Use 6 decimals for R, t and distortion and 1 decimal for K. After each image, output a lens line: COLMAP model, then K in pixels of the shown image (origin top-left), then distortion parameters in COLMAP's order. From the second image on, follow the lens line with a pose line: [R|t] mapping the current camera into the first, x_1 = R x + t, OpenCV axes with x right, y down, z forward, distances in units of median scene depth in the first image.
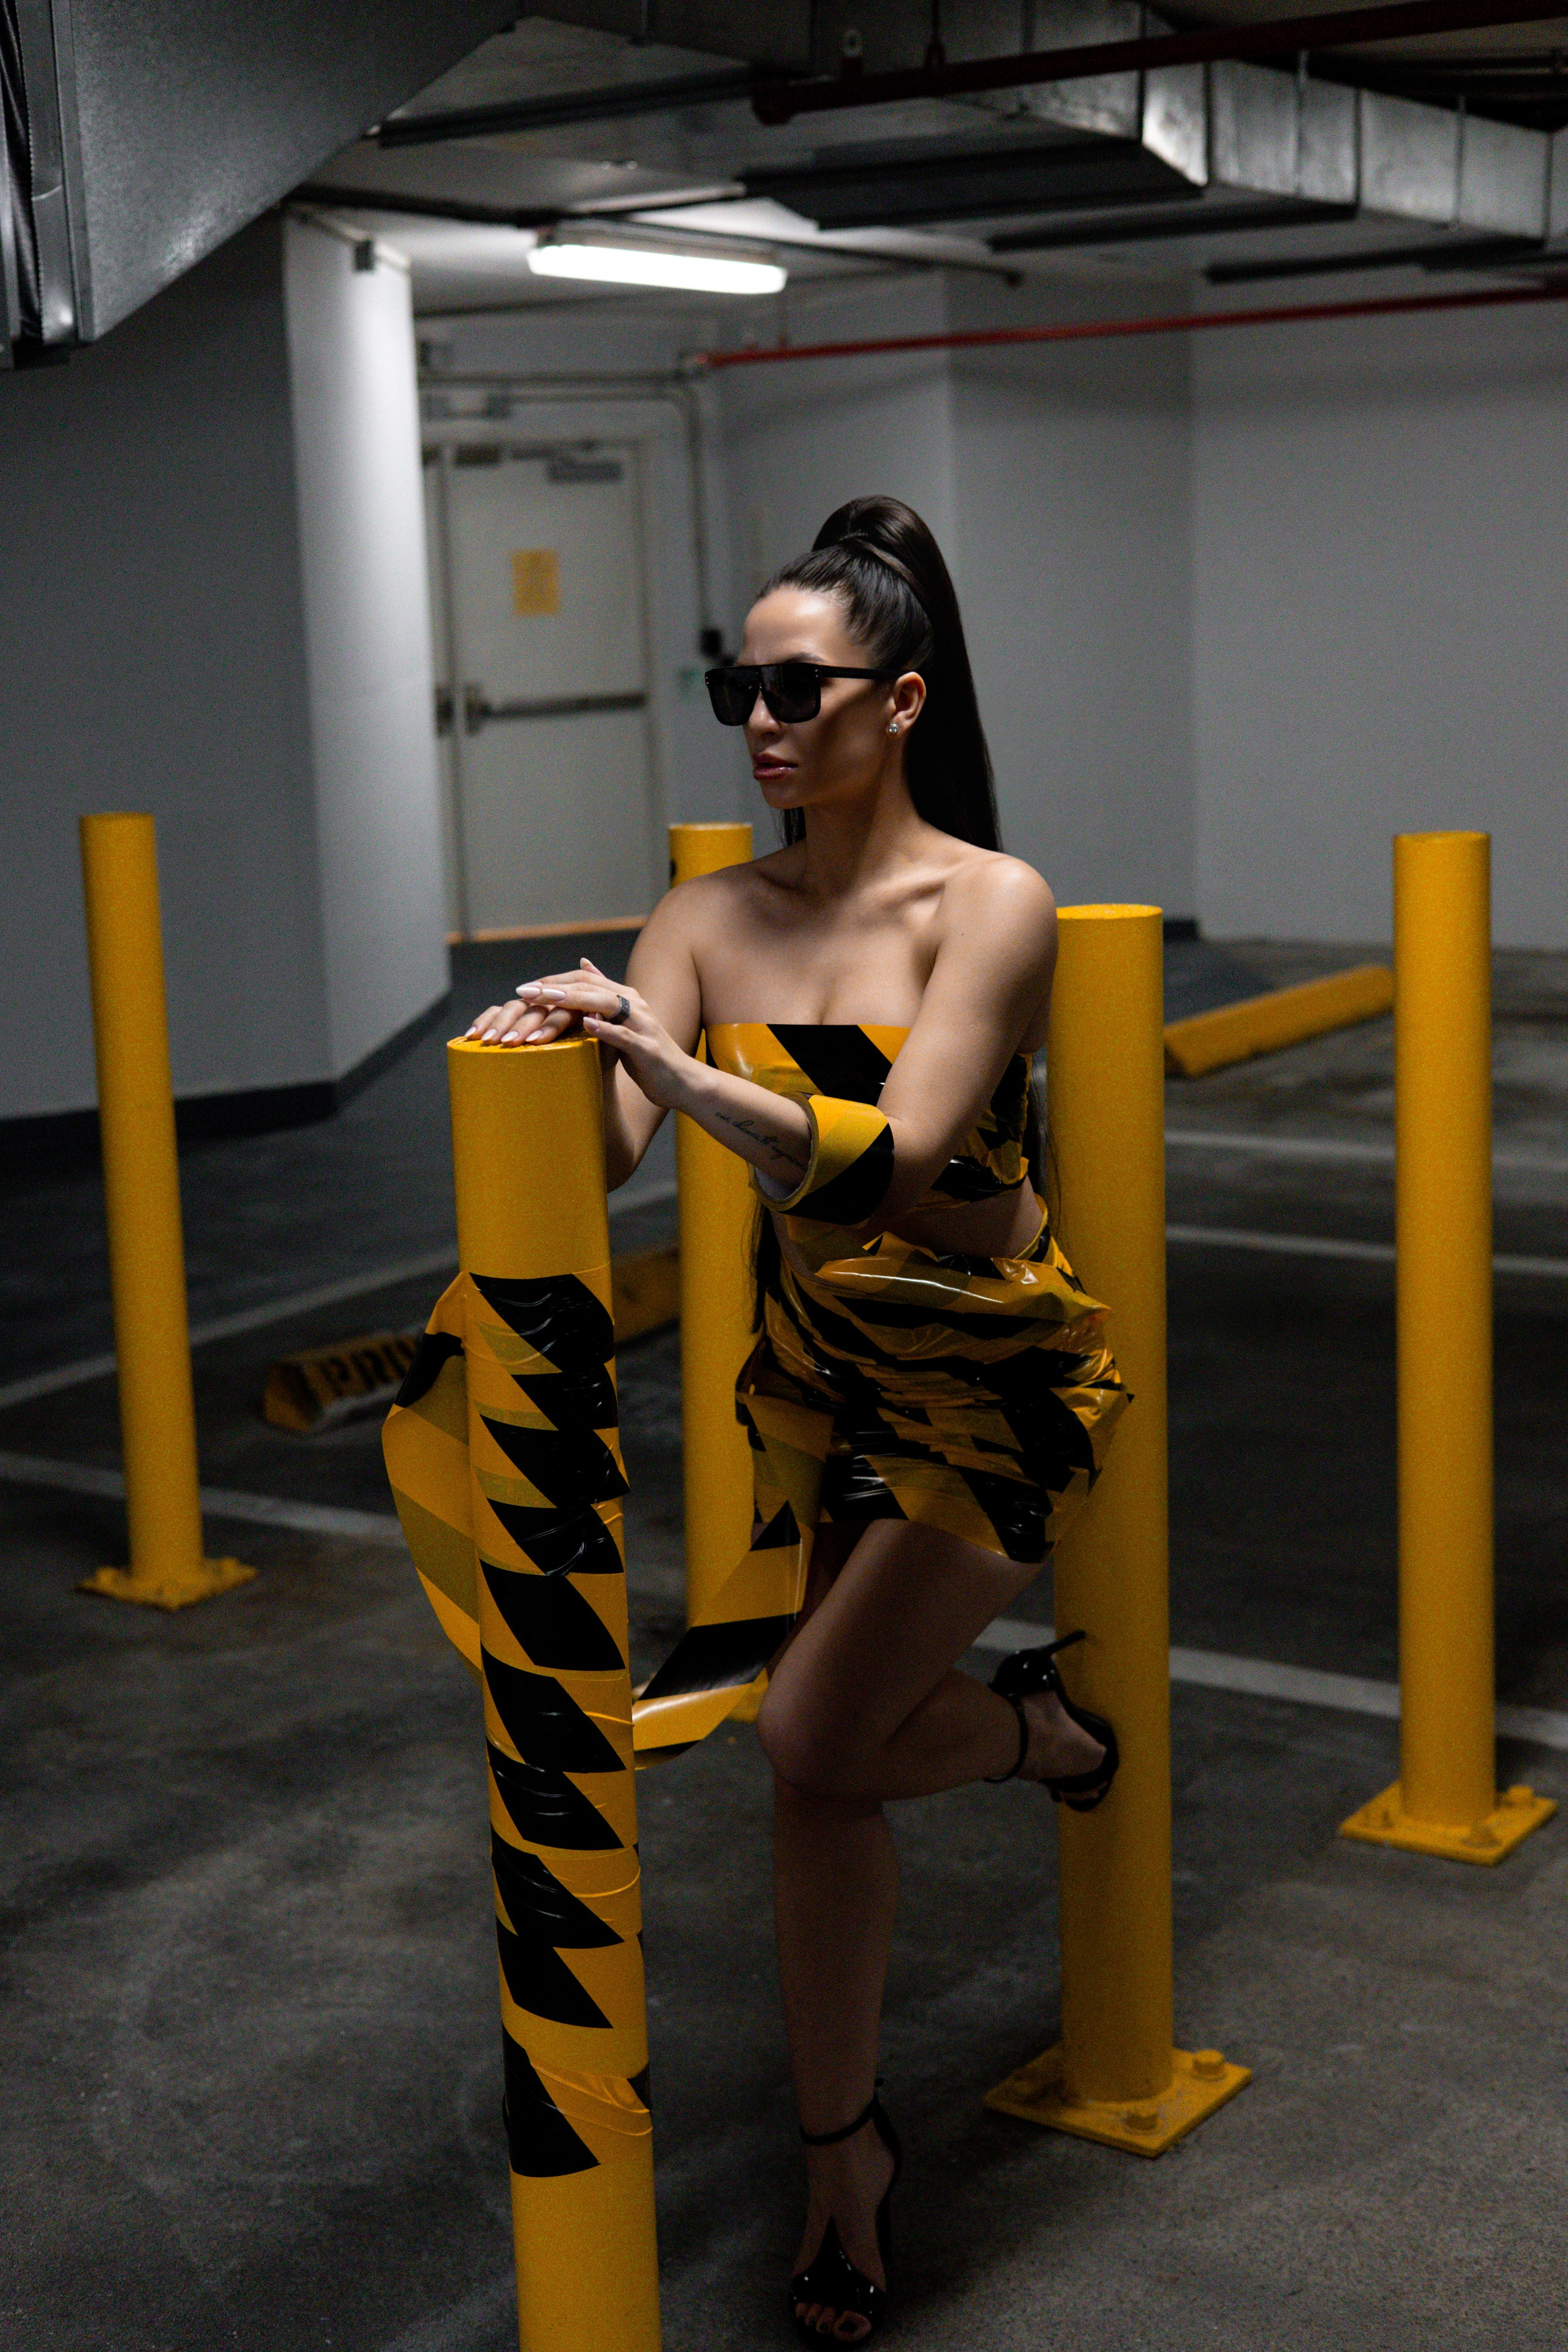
lens RADIAL K [[3374.3, 0, 784.0], [0, 3374.3, 1176.0], [0, 0, 1]] dist [0.073747, -0.165600]
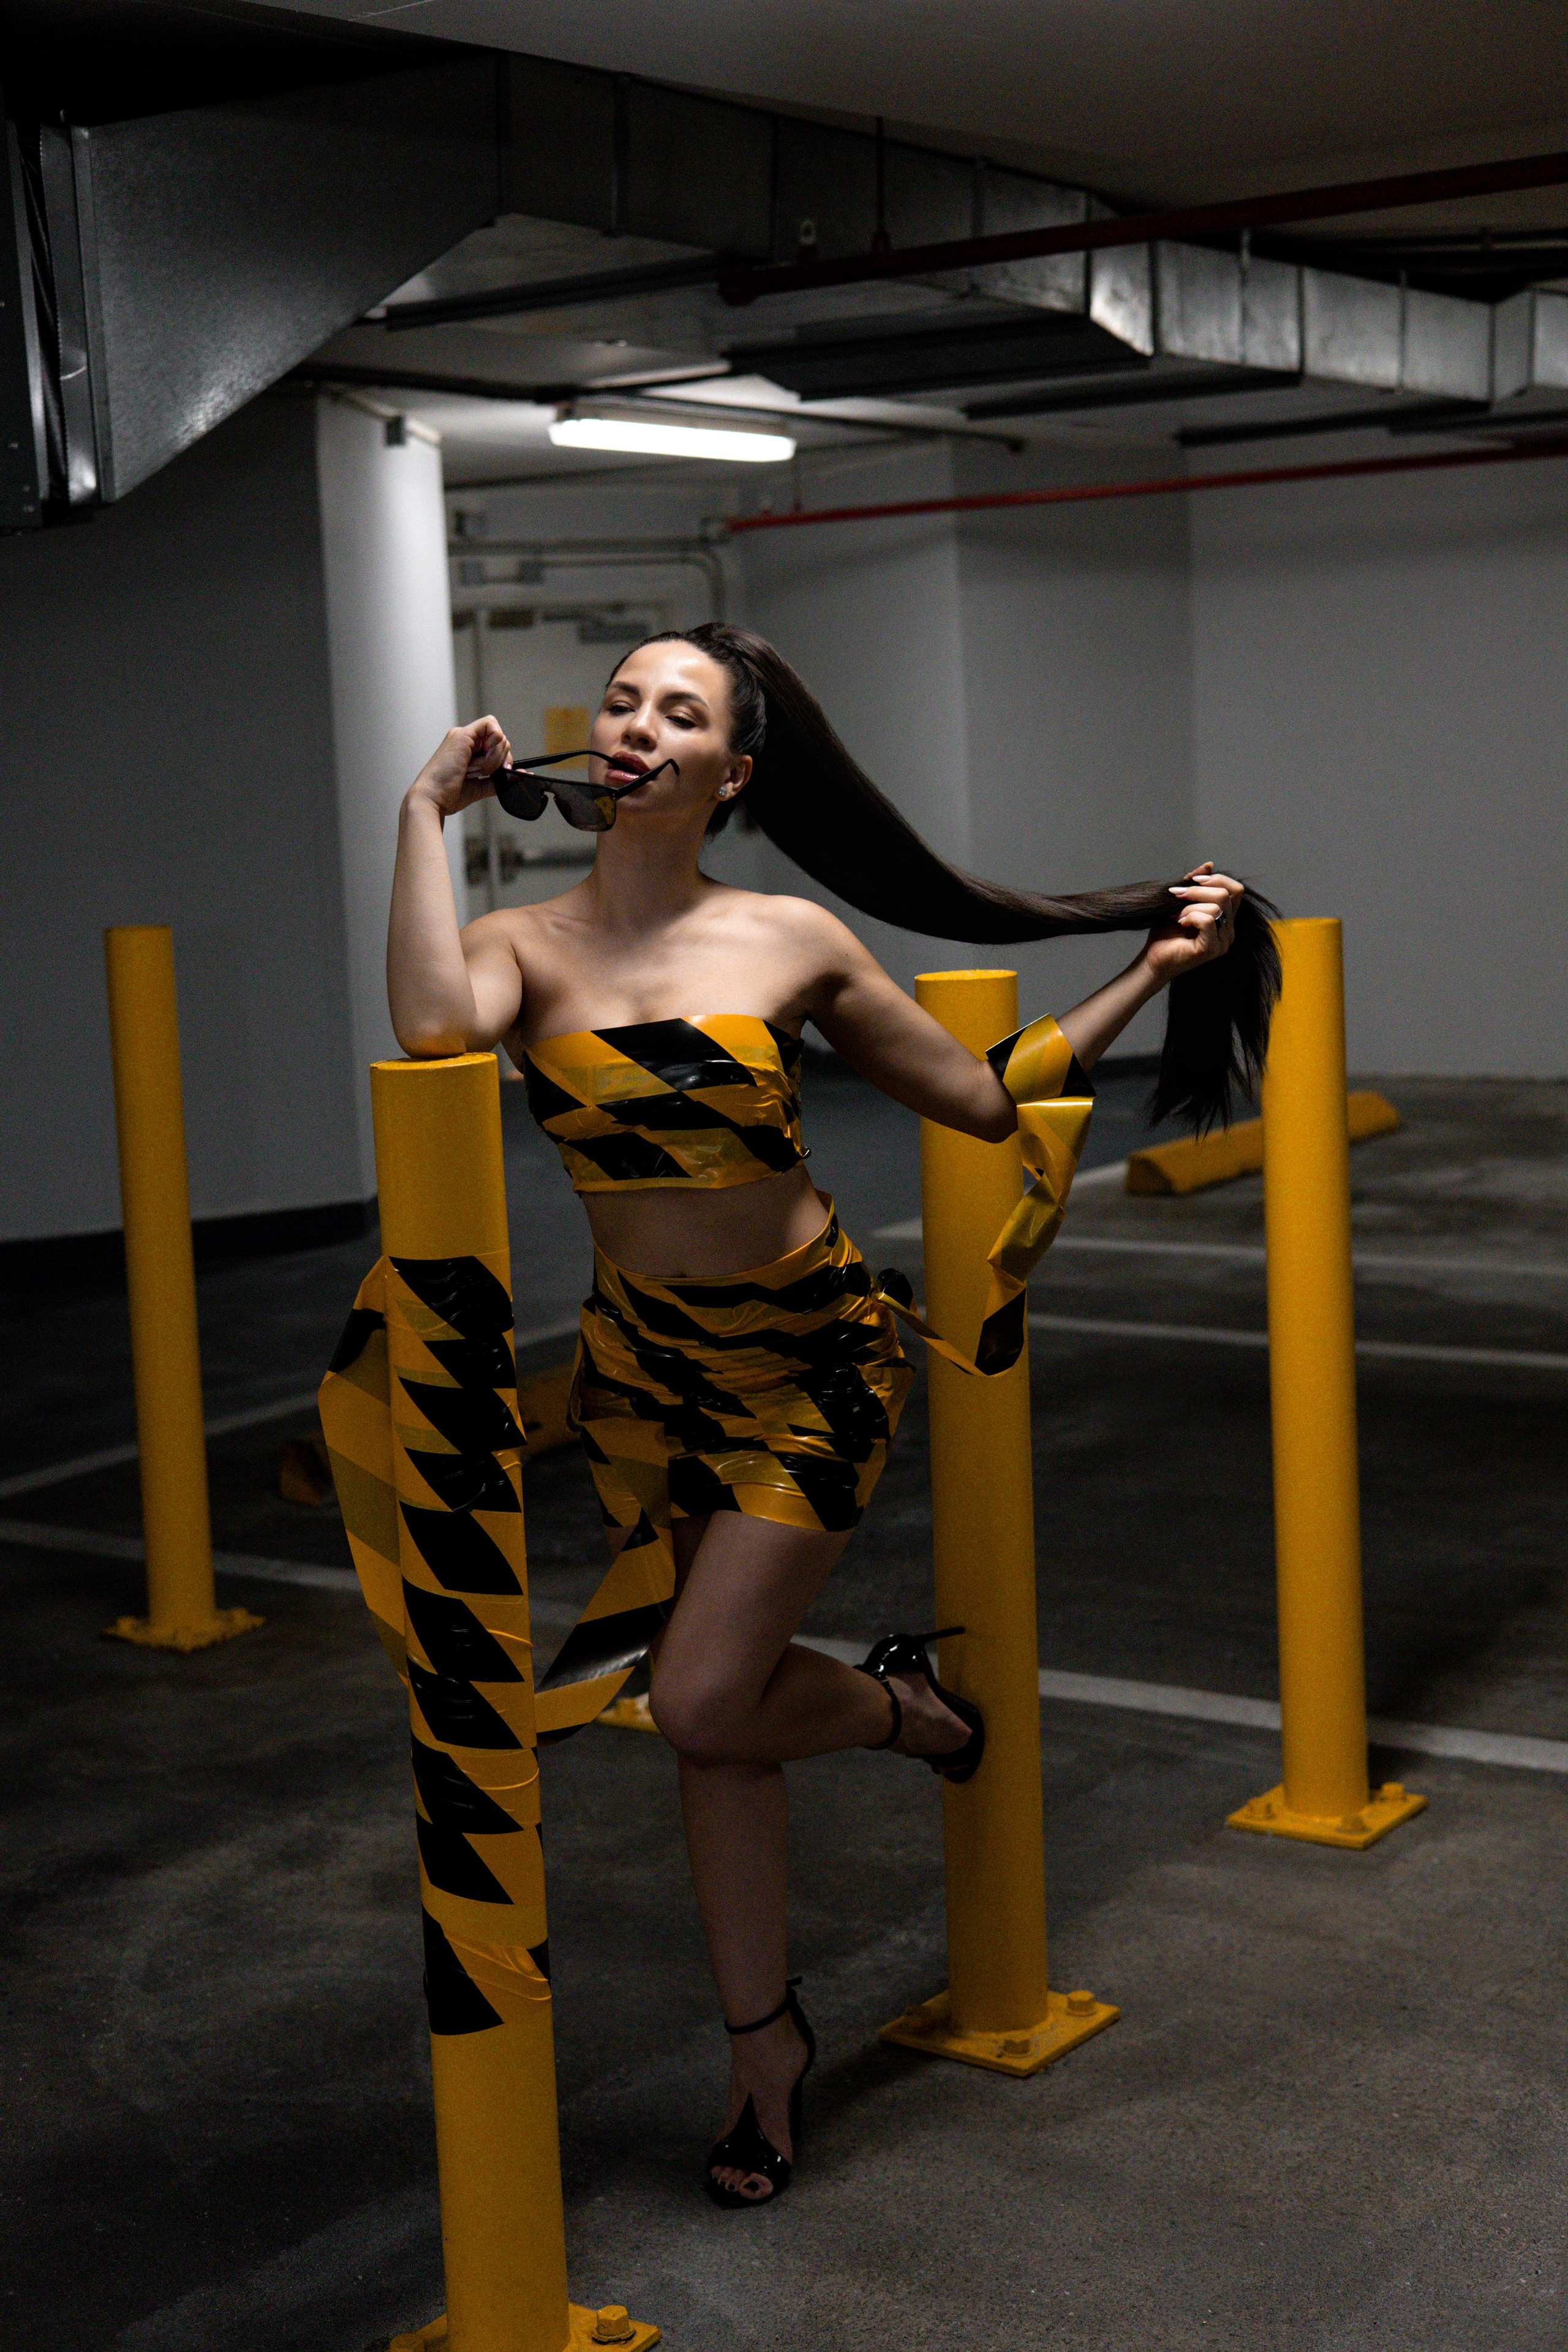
lens RADIAL K [[3374.3, 0, 784.0], [0, 3374.3, 1176.0], [0, 0, 1]] dist [0.073747, -0.165600]
pose [[0.999789, -0.006078, -0.019596, 0.039163], [0.005115, 0.998793, -0.048845, 0.033143], [0.019870, 0.048734, 0.998614, -0.105851]]
